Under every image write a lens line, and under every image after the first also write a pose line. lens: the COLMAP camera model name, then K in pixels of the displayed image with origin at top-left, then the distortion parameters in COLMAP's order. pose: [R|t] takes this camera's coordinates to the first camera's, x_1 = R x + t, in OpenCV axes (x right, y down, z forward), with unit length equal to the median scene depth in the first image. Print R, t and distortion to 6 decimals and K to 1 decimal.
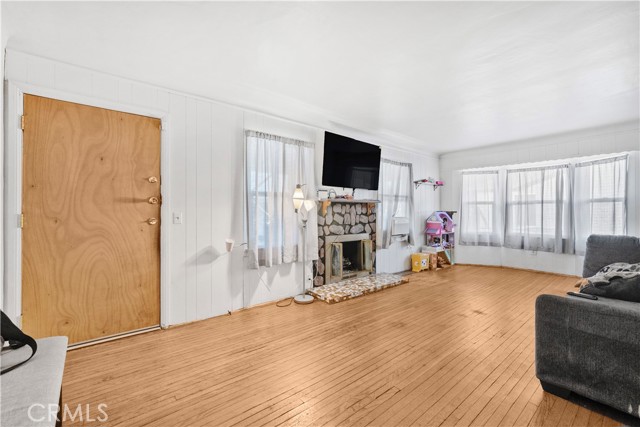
lens RADIAL K [[268.9, 0, 320.0], [0, 268.9, 213.5], [0, 0, 1]] dist [-0.000360, 0.000084]
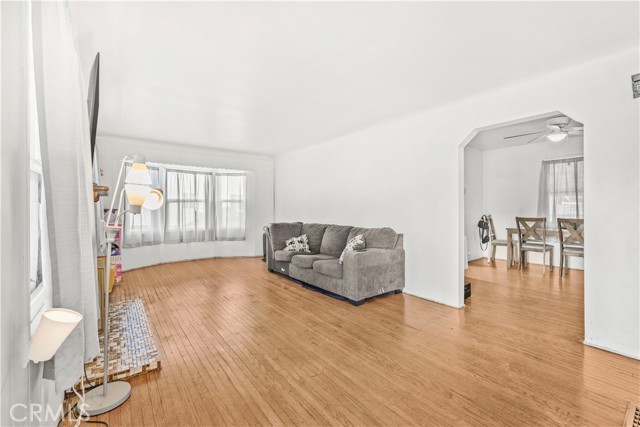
lens RADIAL K [[265.9, 0, 323.7], [0, 265.9, 209.7], [0, 0, 1]] dist [0.000346, 0.000248]
pose [[0.031299, -0.006515, 0.999489, -0.335530], [0.009717, 0.999933, 0.006214, -0.004697], [-0.999463, 0.009517, 0.031361, 0.397637]]
